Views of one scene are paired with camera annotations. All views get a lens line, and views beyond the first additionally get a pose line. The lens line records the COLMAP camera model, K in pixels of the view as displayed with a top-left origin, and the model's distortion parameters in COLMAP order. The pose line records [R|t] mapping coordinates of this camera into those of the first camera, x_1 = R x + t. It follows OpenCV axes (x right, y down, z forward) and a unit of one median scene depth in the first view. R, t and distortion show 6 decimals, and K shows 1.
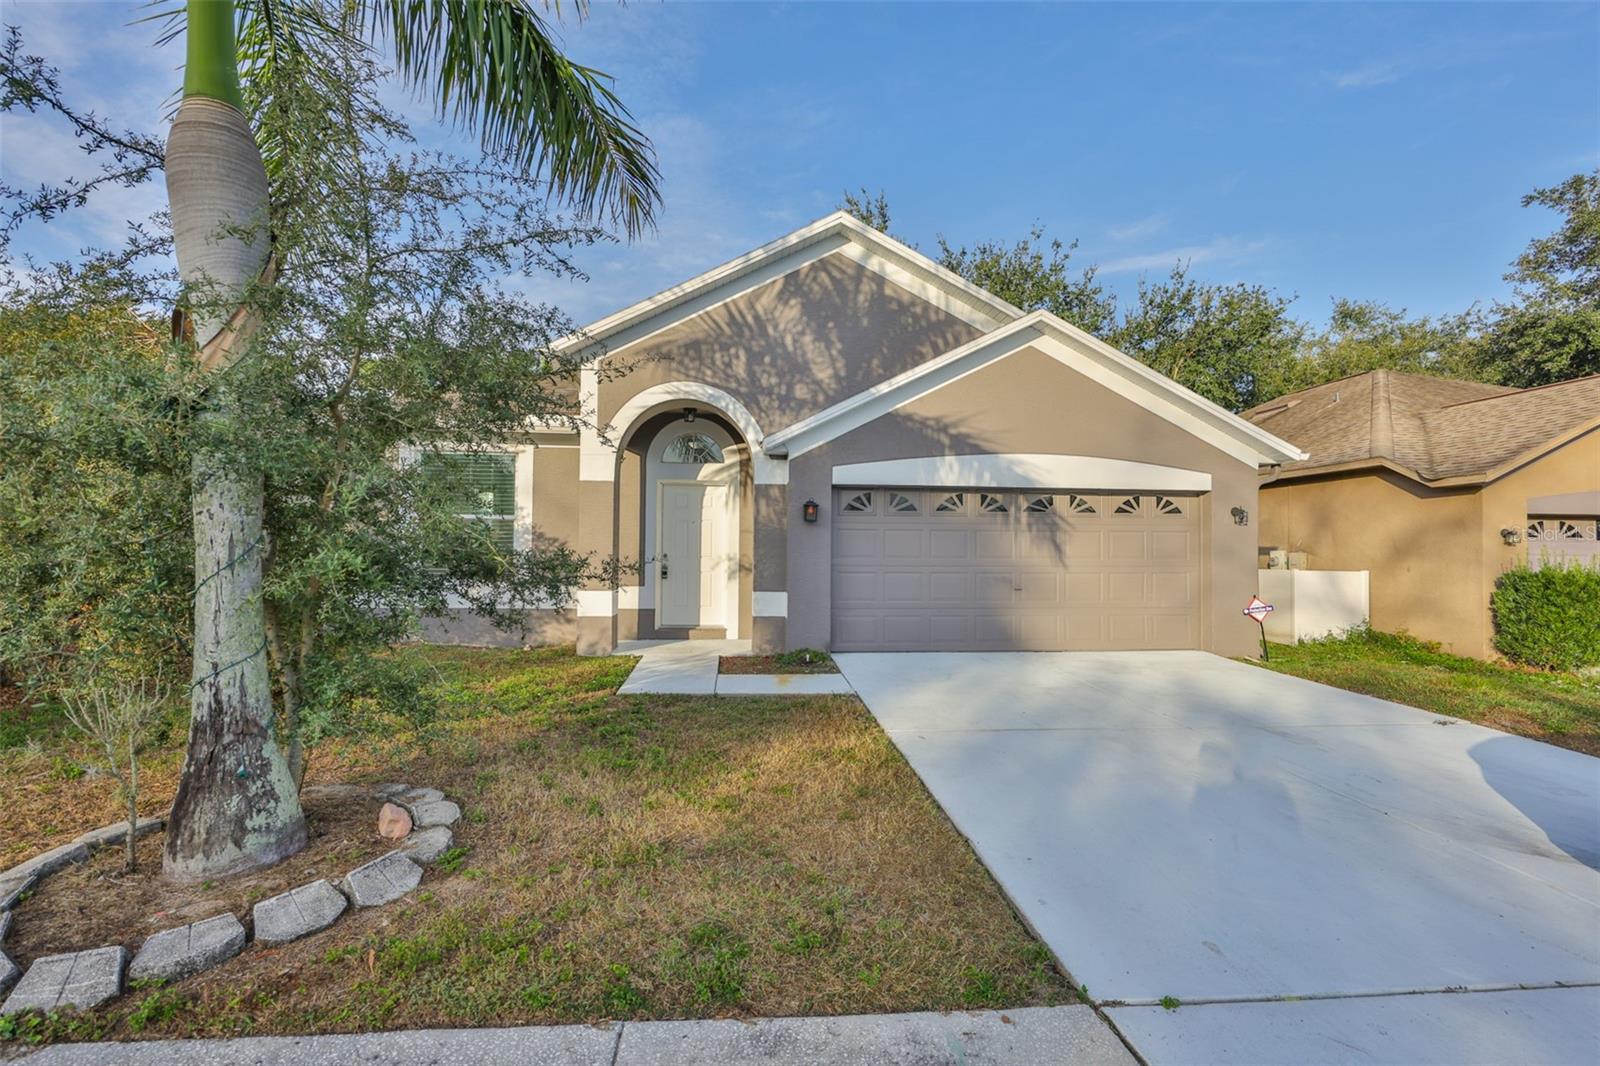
lens RADIAL K [[683.1, 0, 794.4], [0, 683.1, 540.9], [0, 0, 1]] dist [0.000235, 0.000182]
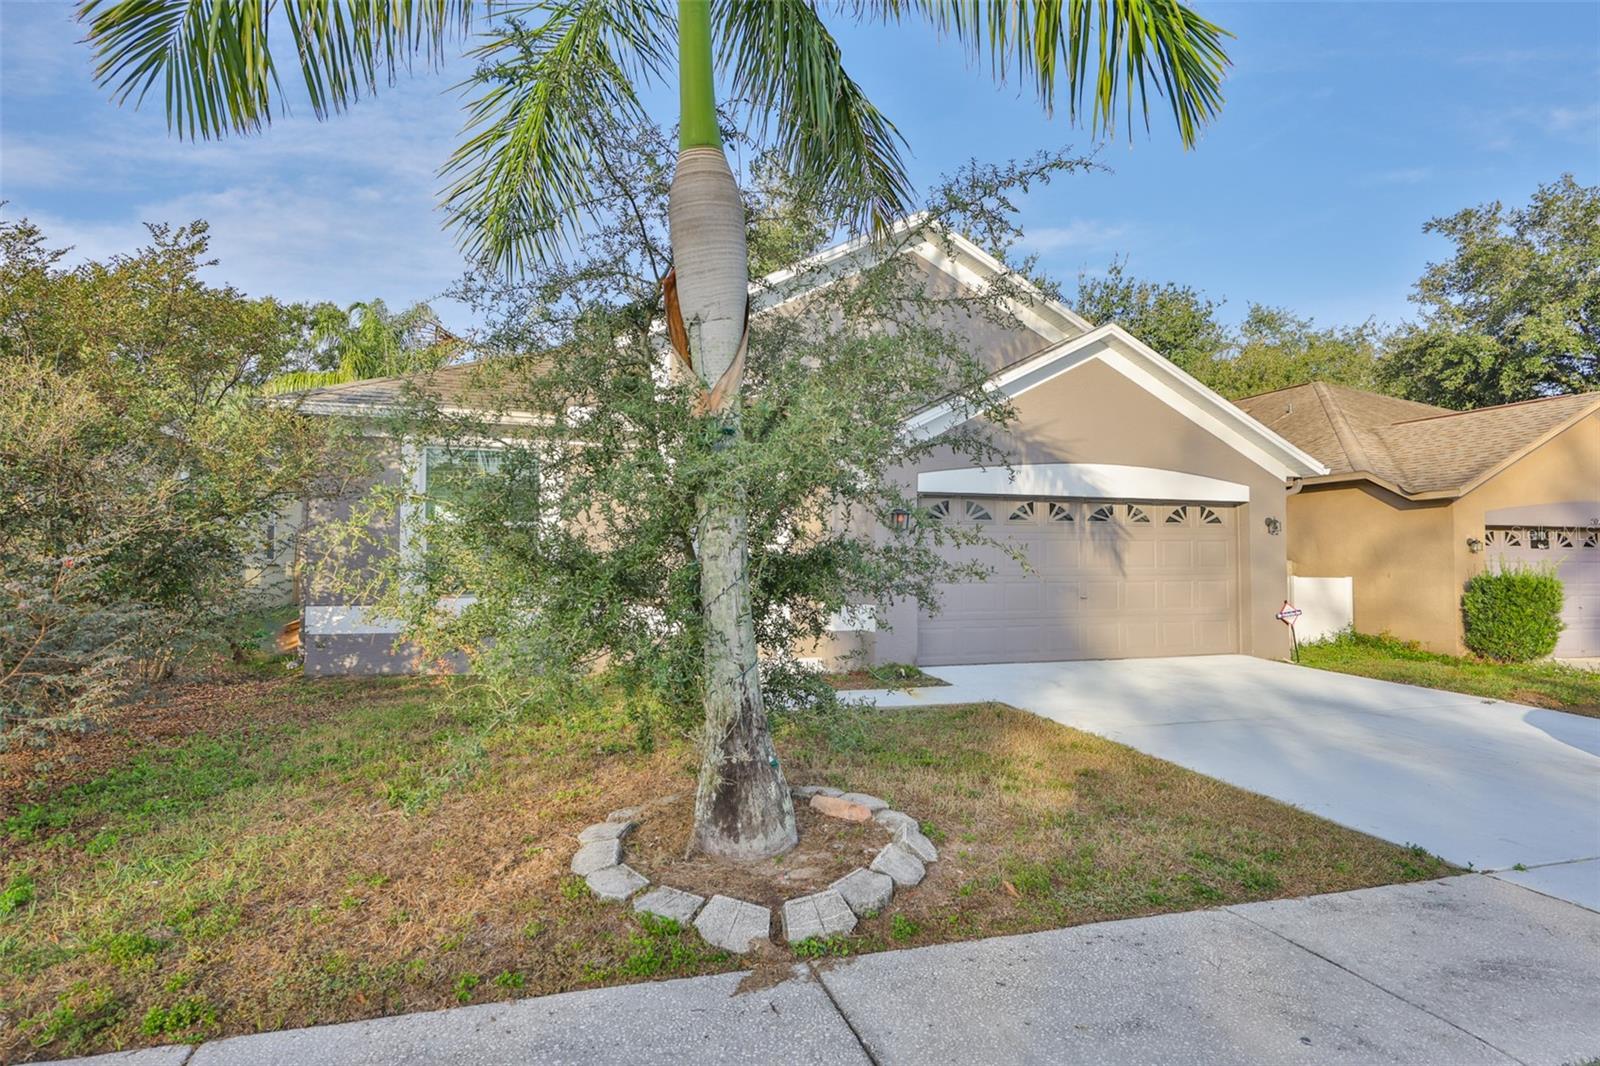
lens RADIAL K [[837.2, 0, 803.4], [0, 837.2, 534.6], [0, 0, 1]] dist [0.002919, 0.001131]
pose [[0.975810, 0.001681, 0.218614, -0.343737], [0.002289, 0.999837, -0.017905, -0.001414], [-0.218609, 0.017973, 0.975647, -0.110107]]
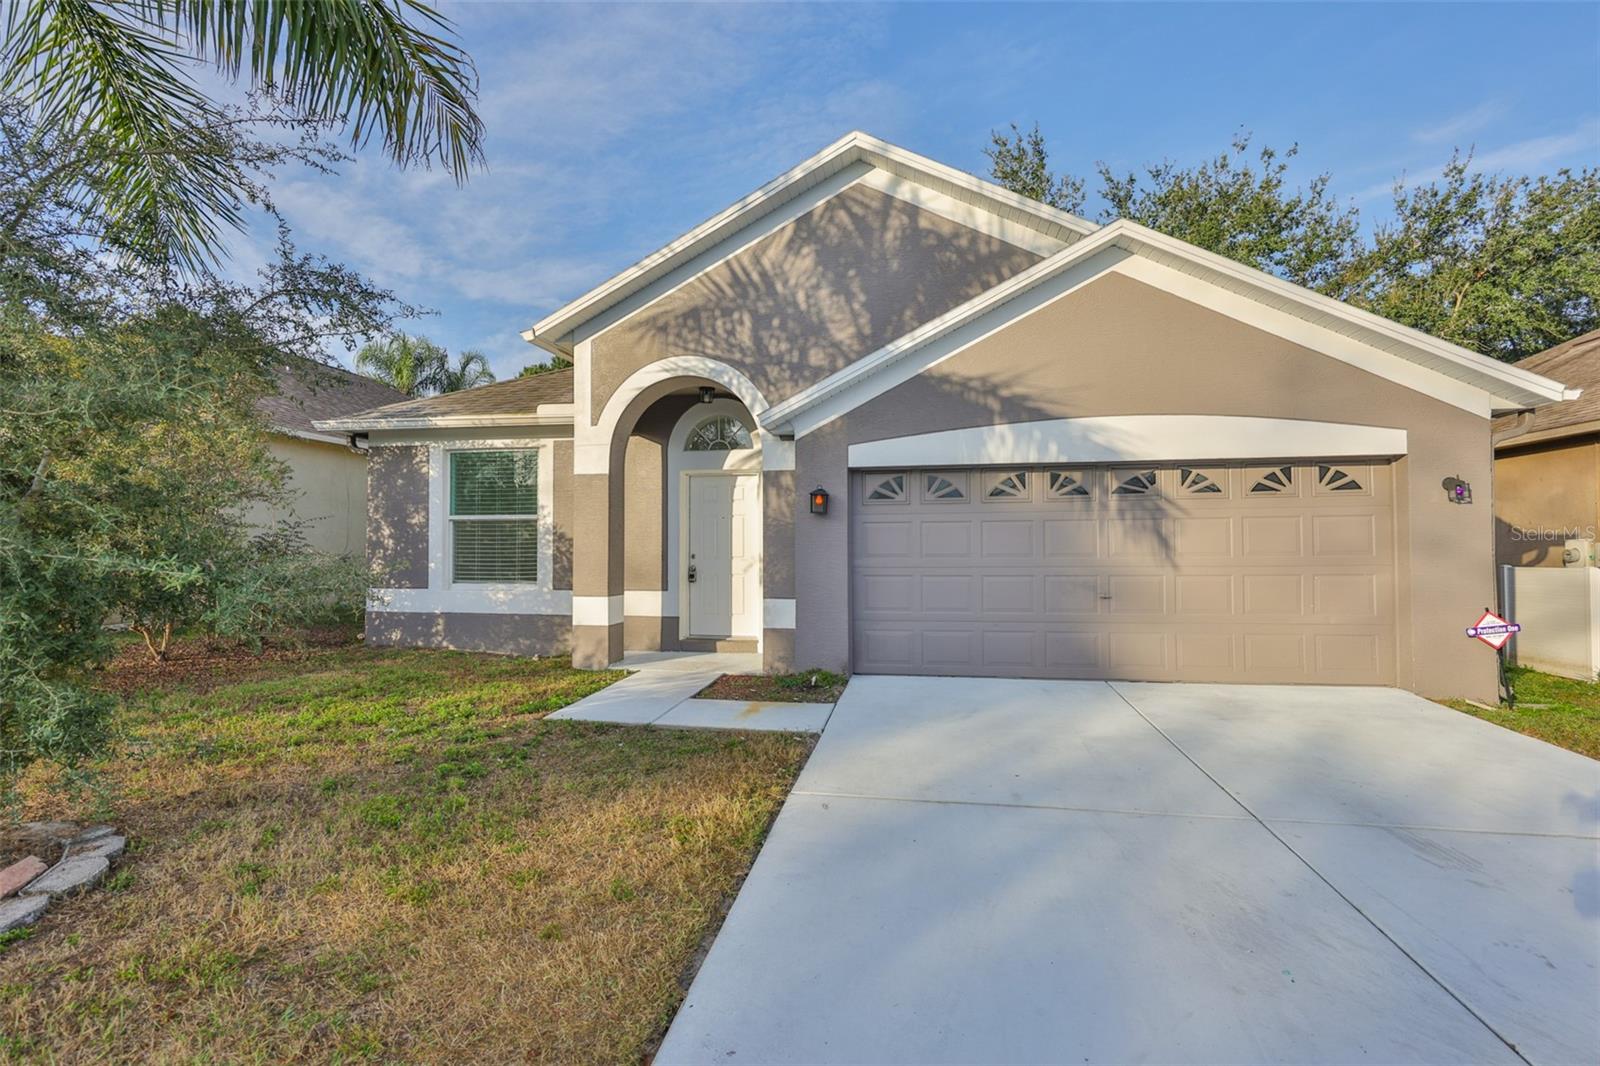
lens RADIAL K [[730.0, 0, 799.3], [0, 730.0, 534.1], [0, 0, 1]] dist [0.000716, -0.000325]
pose [[0.965074, -0.016597, -0.261451, 0.214785], [0.015411, 0.999860, -0.006585, 0.001125], [0.261523, 0.002326, 0.965194, 0.139399]]
